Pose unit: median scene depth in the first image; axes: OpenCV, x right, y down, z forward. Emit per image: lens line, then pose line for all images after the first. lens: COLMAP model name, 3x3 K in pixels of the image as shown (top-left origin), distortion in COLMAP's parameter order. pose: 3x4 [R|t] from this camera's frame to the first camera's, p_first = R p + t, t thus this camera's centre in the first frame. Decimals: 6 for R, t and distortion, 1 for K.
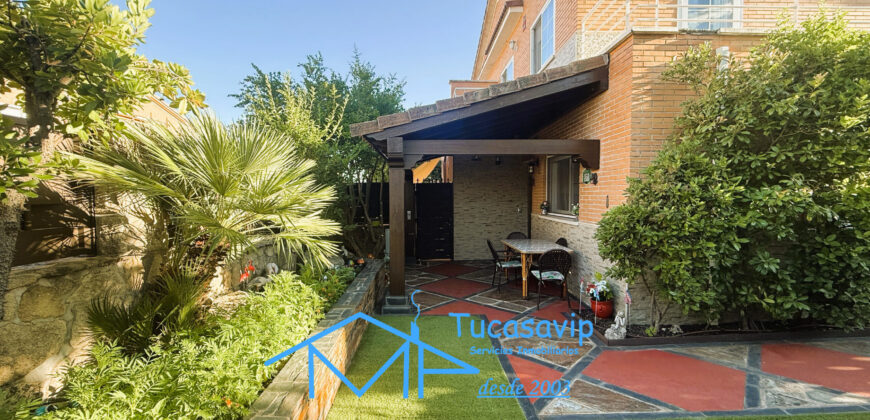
lens RADIAL K [[344.7, 0, 435.2], [0, 344.7, 210.6], [0, 0, 1]] dist [-0.000319, 0.000583]
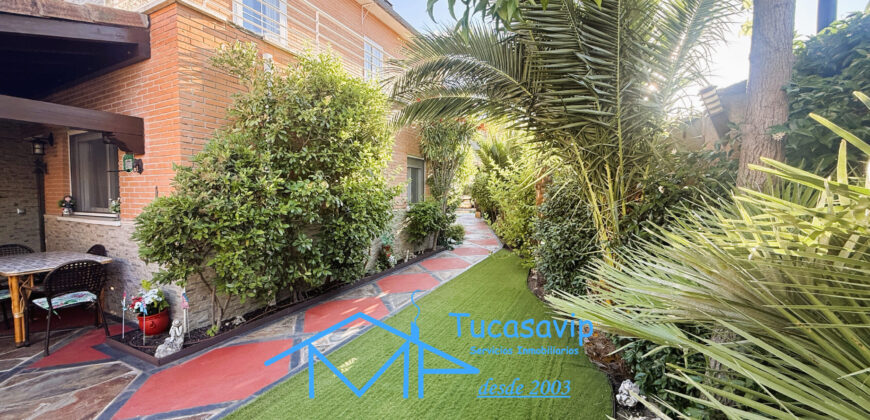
lens RADIAL K [[344.7, 0, 431.2], [0, 344.7, 209.5], [0, 0, 1]] dist [-0.000319, 0.000583]
pose [[0.475720, -0.035137, 0.878895, 0.102275], [0.034106, 0.999187, 0.021485, 0.021060], [-0.878935, 0.019755, 0.476532, 0.023014]]
